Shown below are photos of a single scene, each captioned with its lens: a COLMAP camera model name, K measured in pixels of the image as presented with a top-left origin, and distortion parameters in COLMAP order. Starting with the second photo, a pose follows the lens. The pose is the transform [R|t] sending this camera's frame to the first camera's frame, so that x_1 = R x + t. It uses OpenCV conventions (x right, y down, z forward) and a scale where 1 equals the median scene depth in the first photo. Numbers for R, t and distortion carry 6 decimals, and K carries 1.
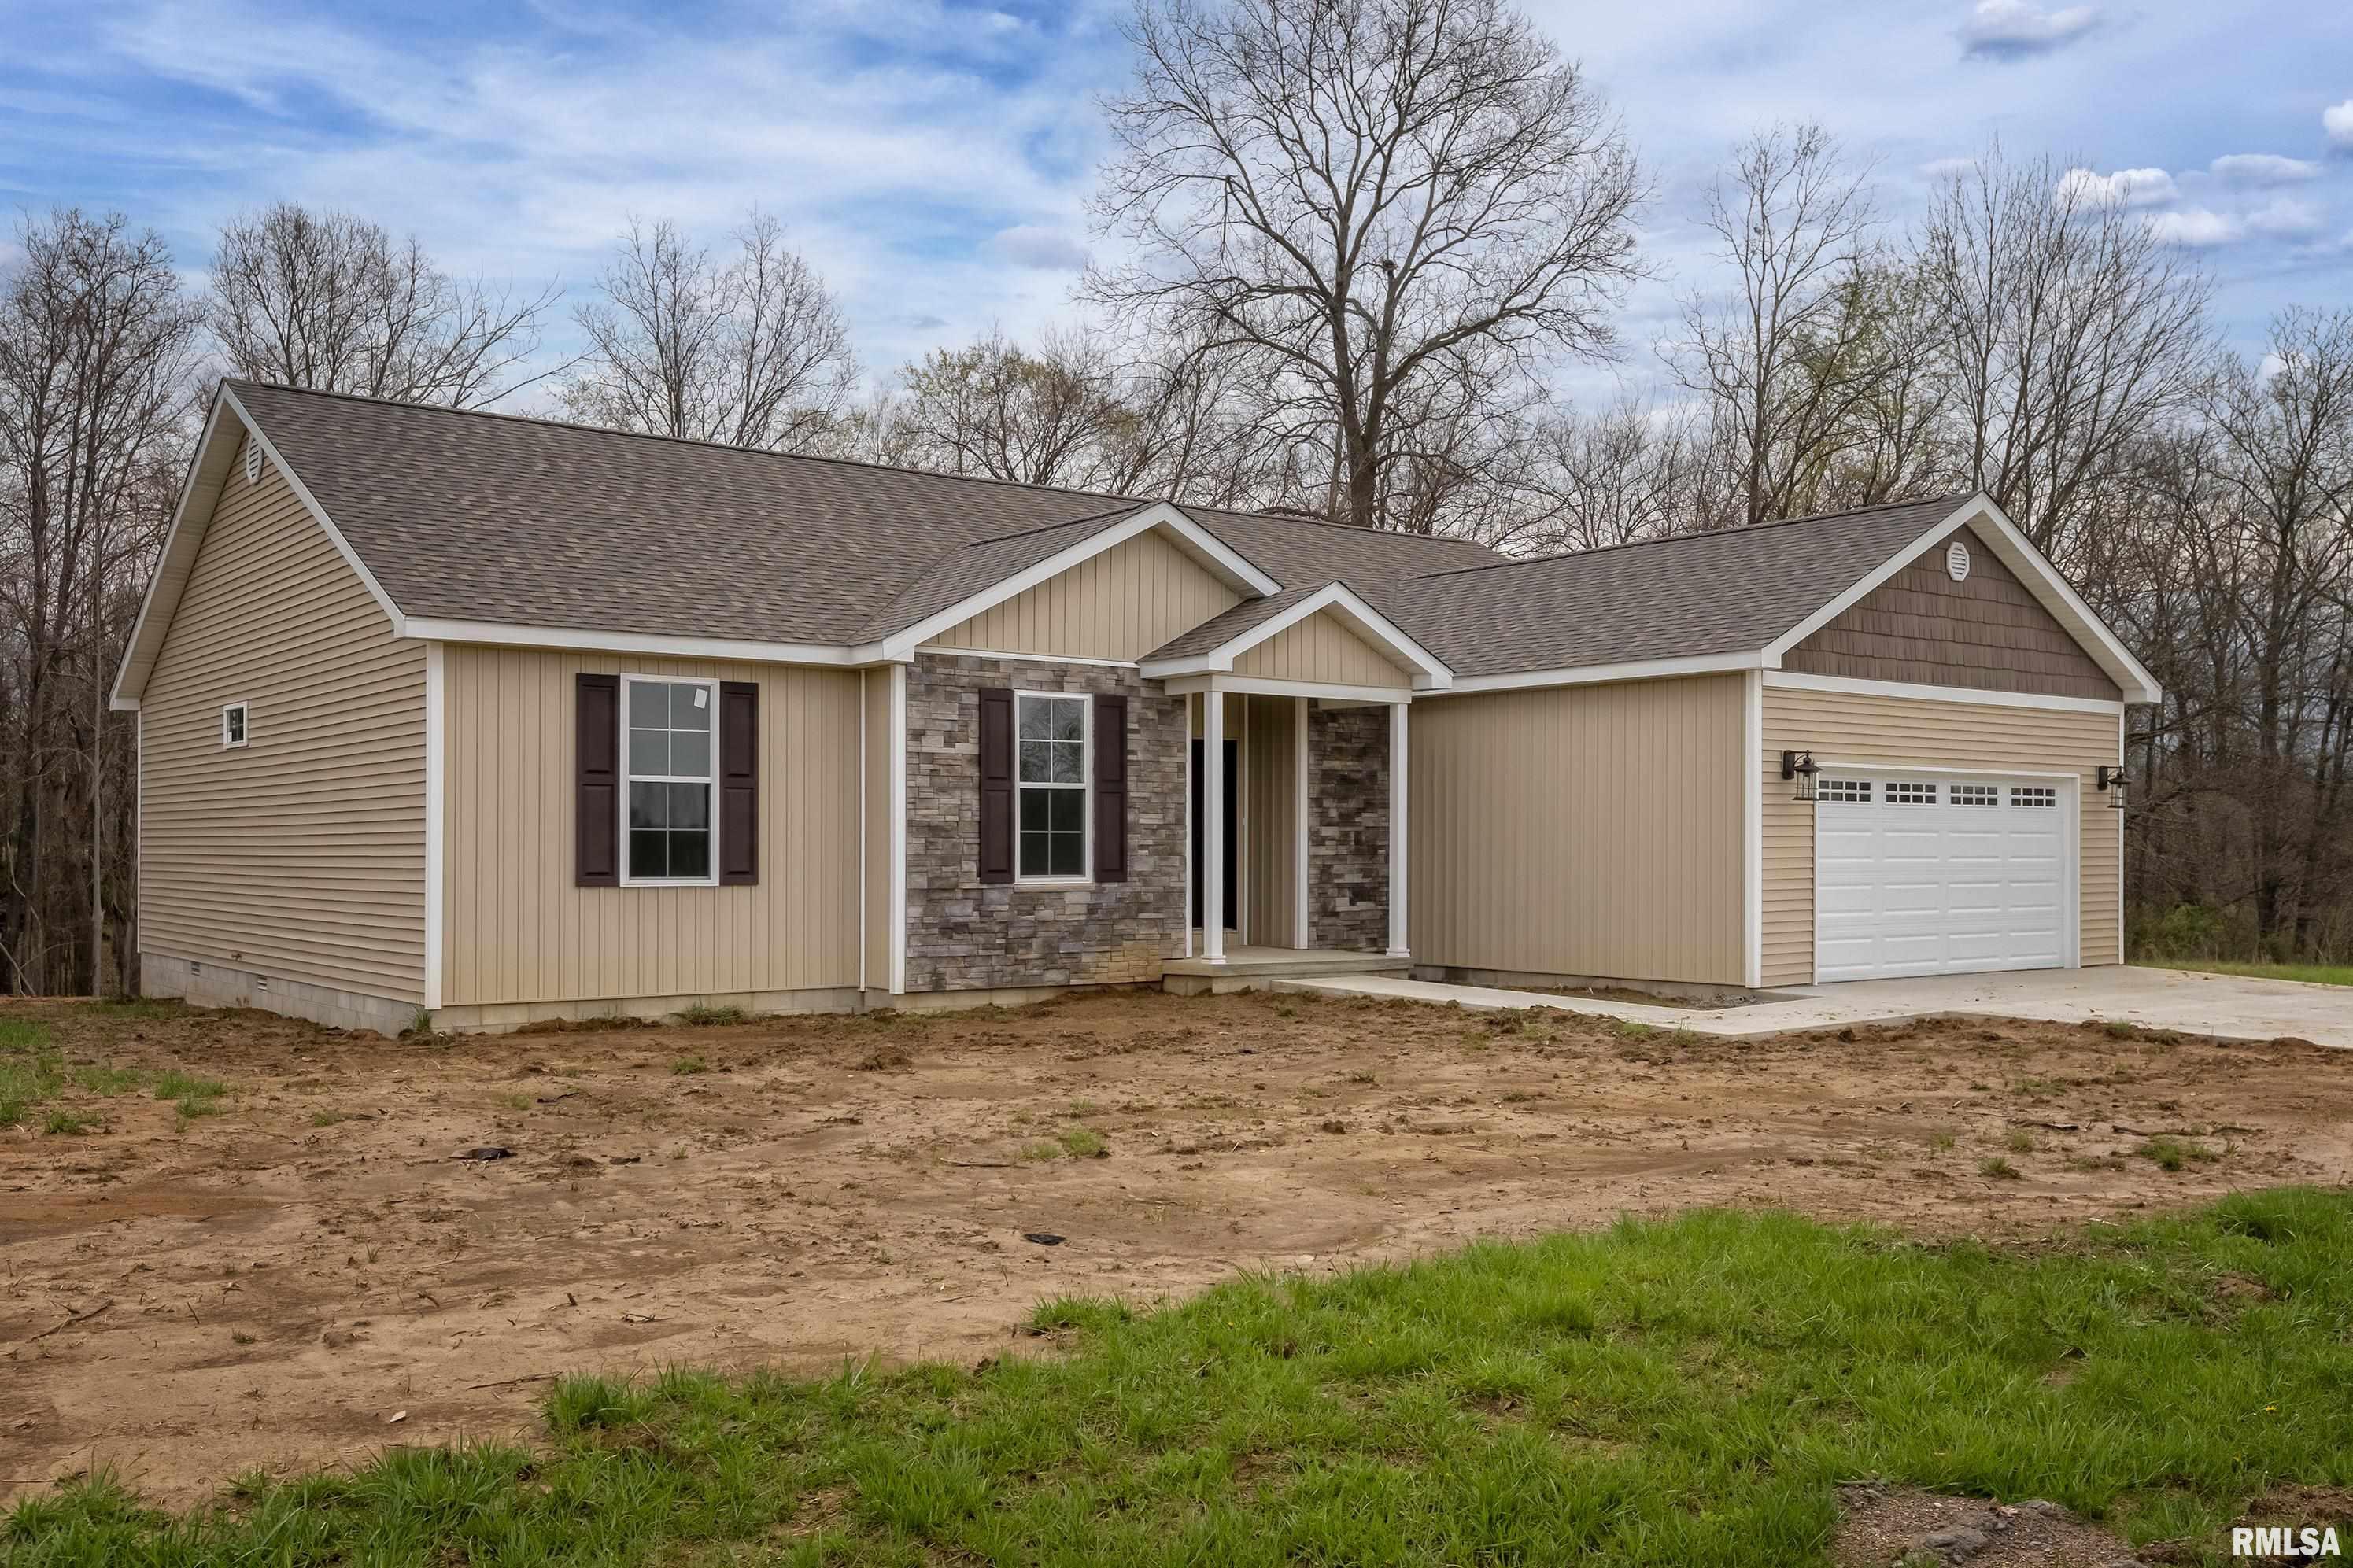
lens RADIAL K [[2035.3, 0, 1169.6], [0, 2035.3, 841.4], [0, 0, 1]] dist [-0.022505, -0.002675]
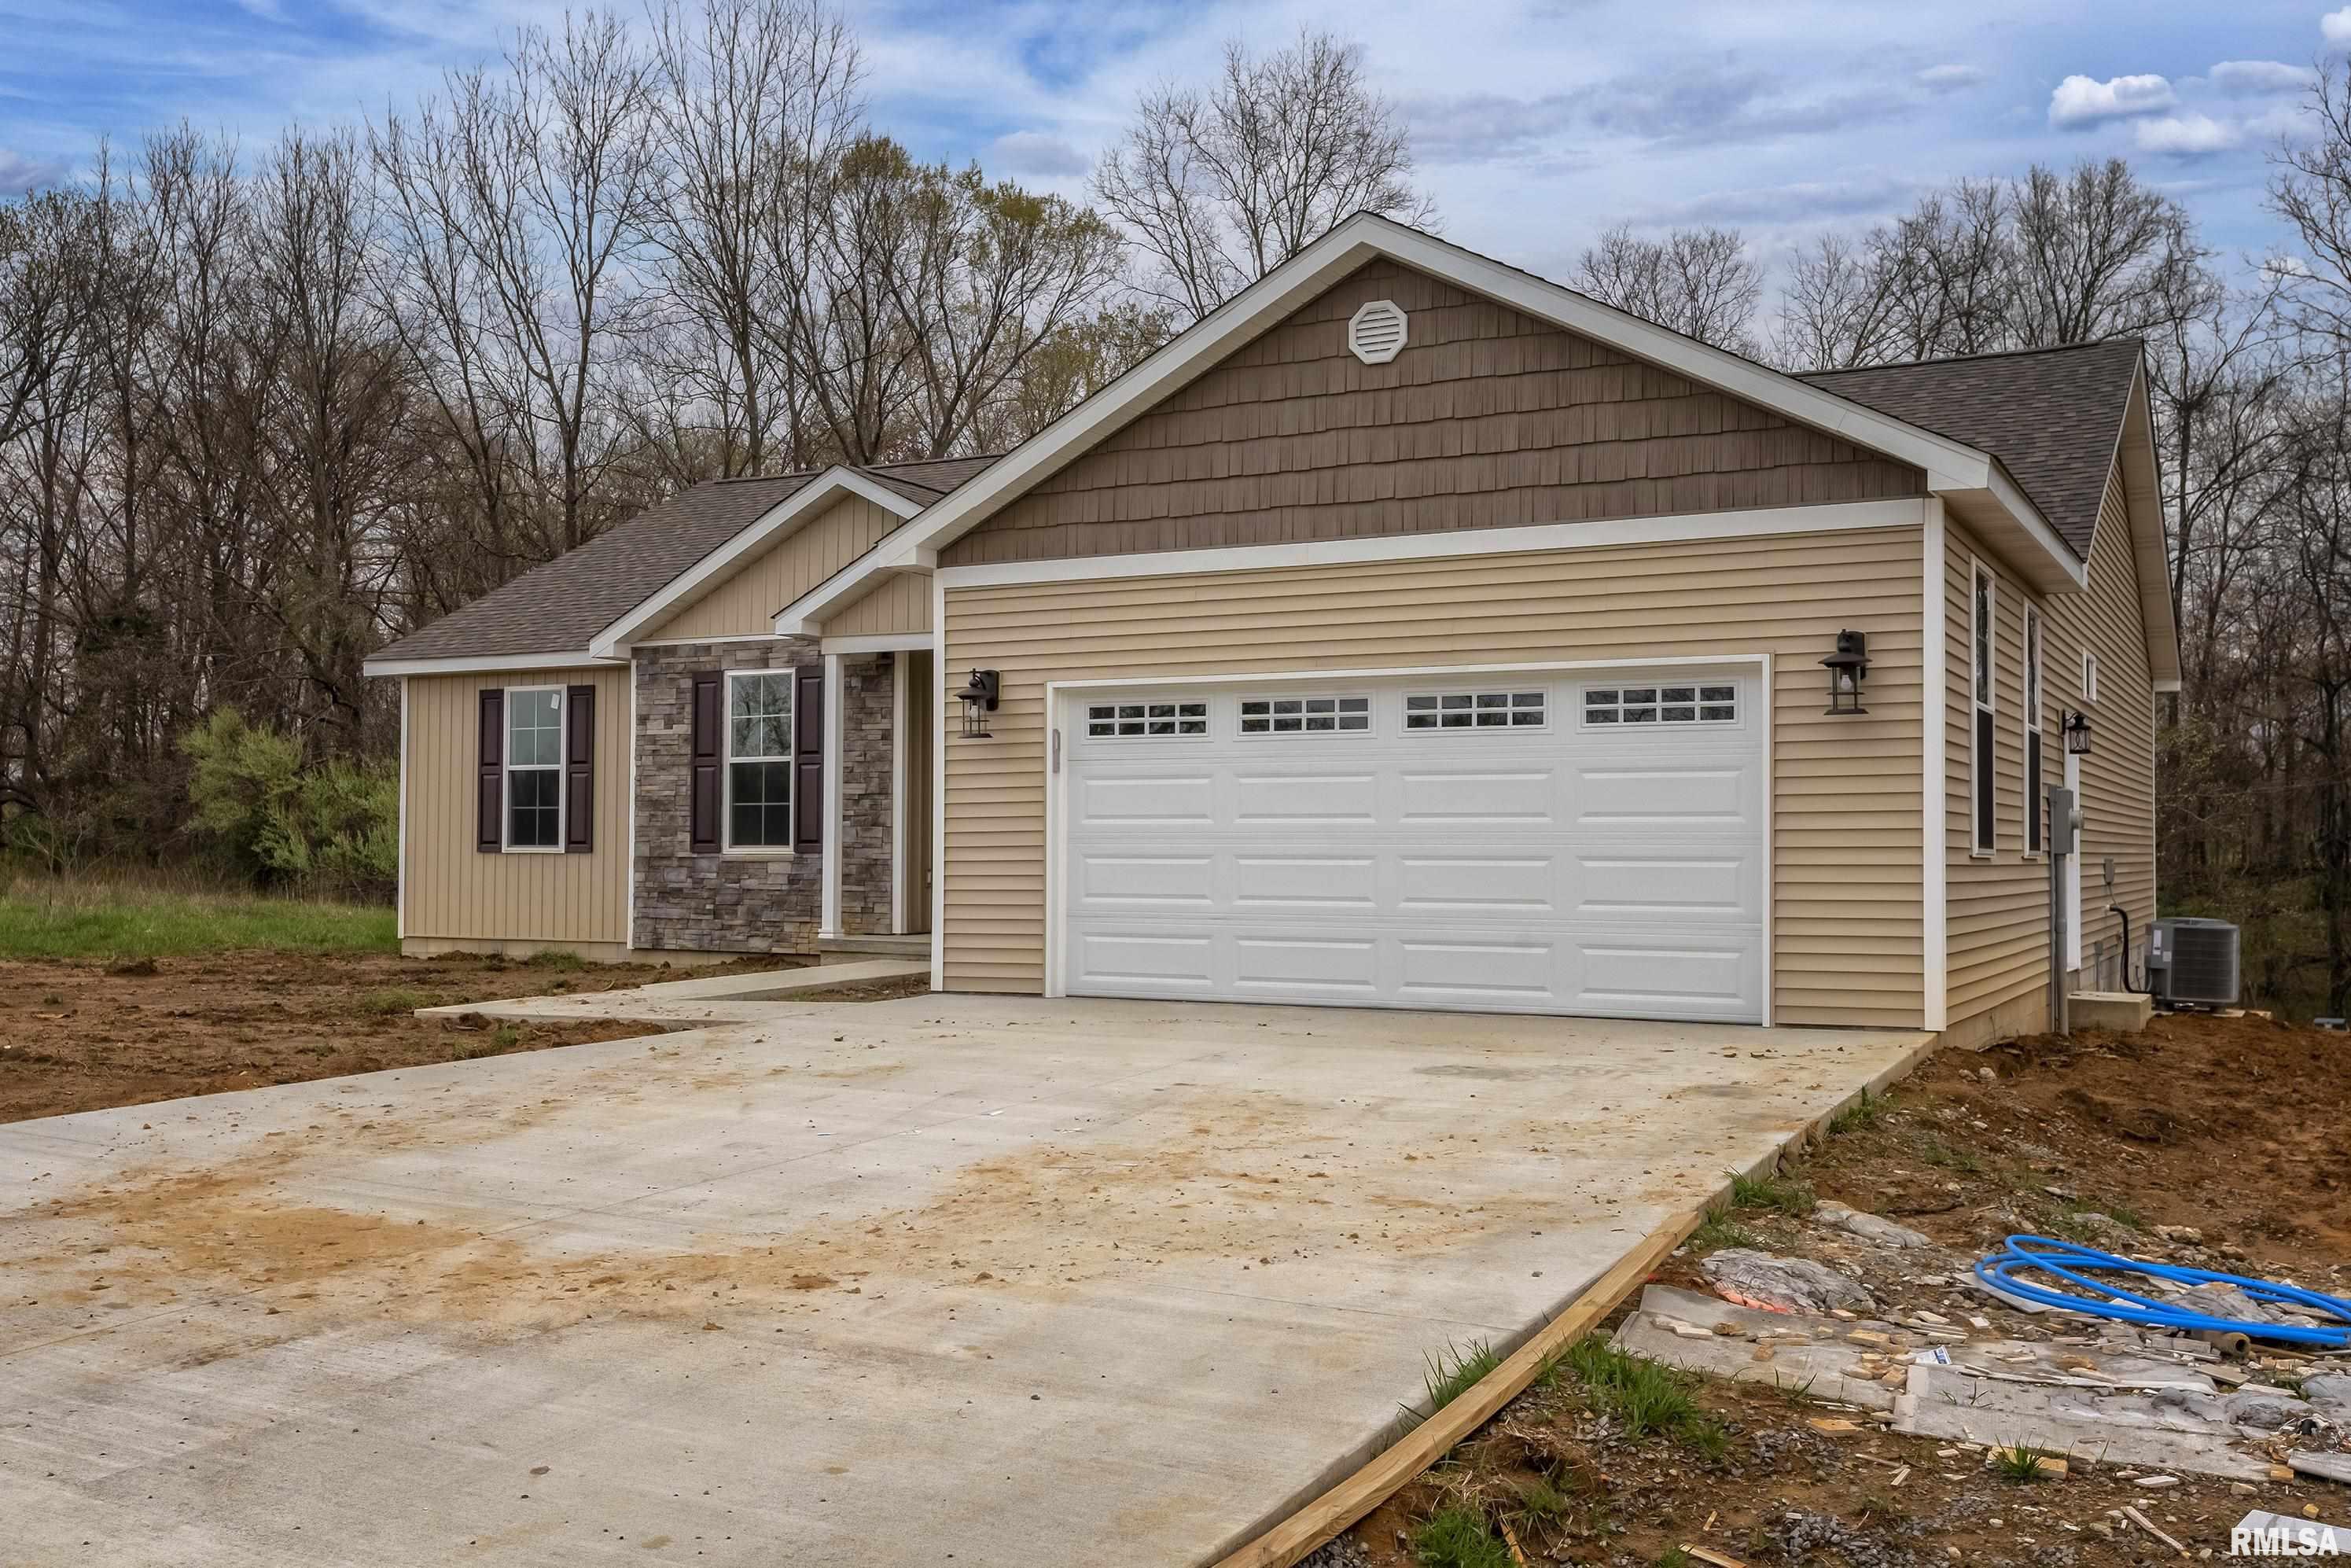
lens RADIAL K [[2194.4, 0, 1175.6], [0, 2194.4, 794.3], [0, 0, 1]] dist [-0.018191, 0.000000]
pose [[0.408851, -0.025375, -0.912248, 1.063333], [-0.000169, 0.999611, -0.027881, 0.021907], [0.912601, 0.011553, 0.408687, 0.746226]]
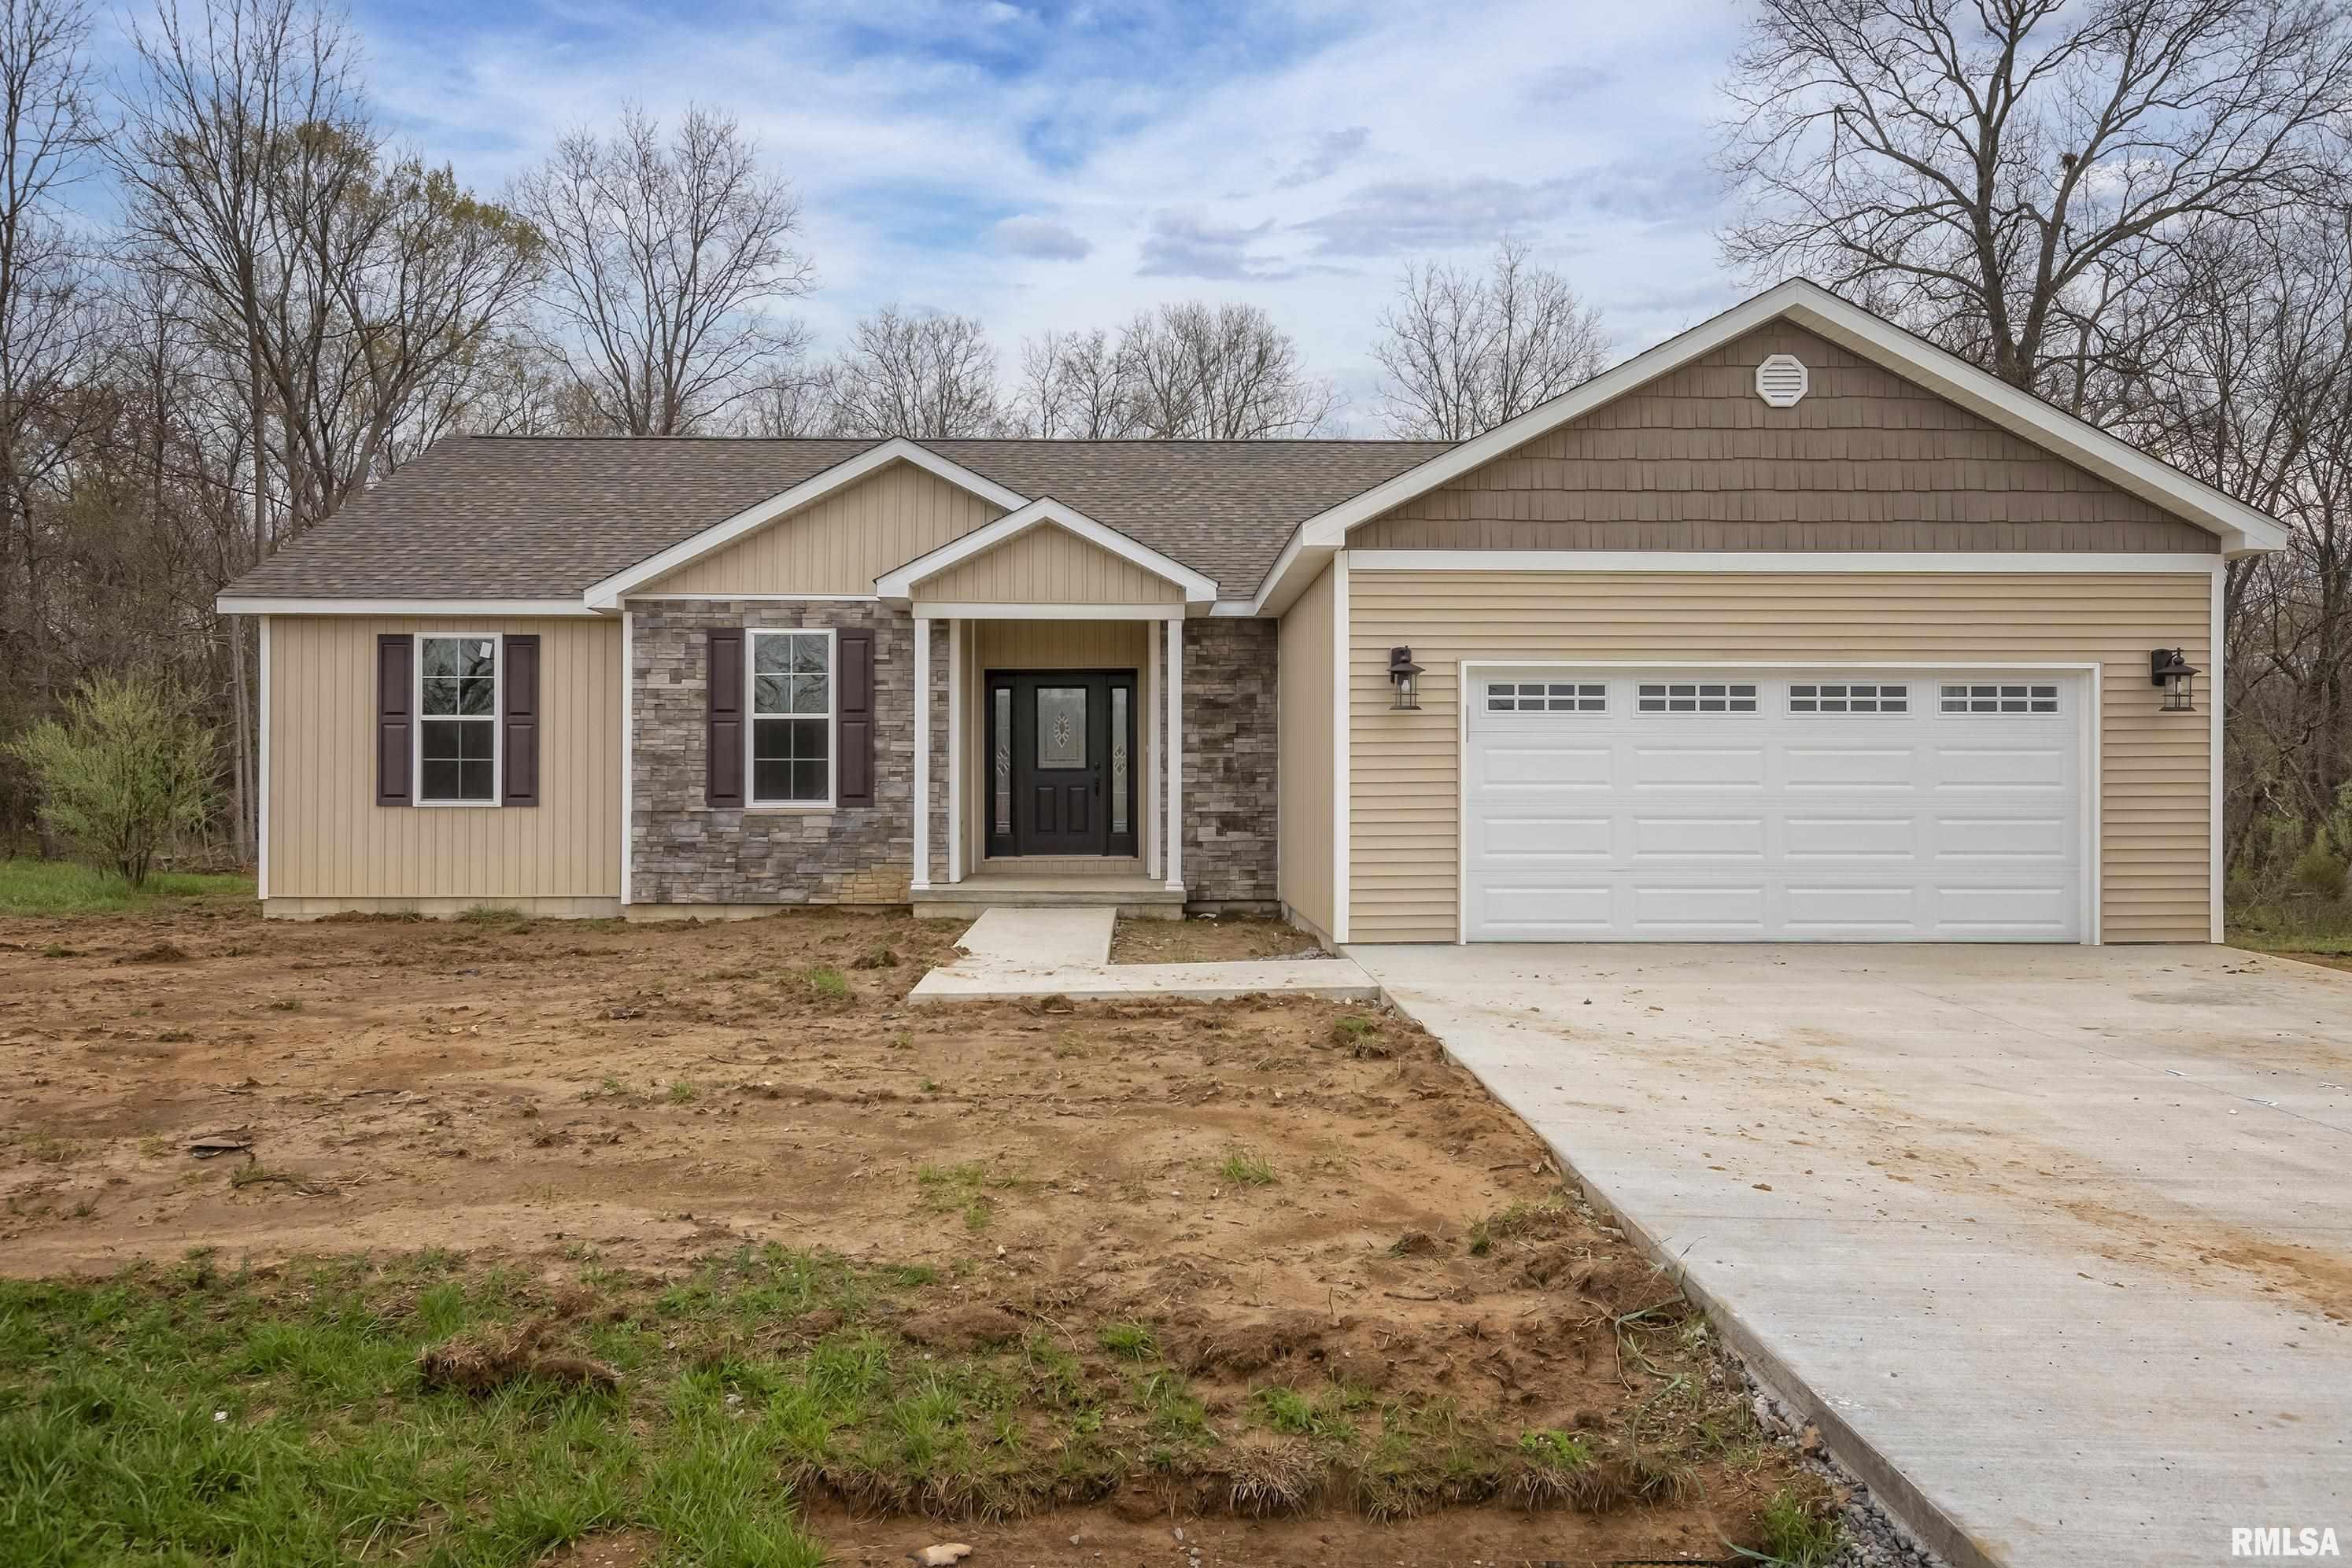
lens RADIAL K [[1626.6, 0, 1174.9], [0, 1626.6, 778.5], [0, 0, 1]] dist [-0.003387, 0.002790]
pose [[0.805965, -0.002859, -0.591957, 0.617786], [0.001446, 0.999995, -0.002861, 0.008184], [0.591962, 0.001450, 0.805965, 0.437427]]
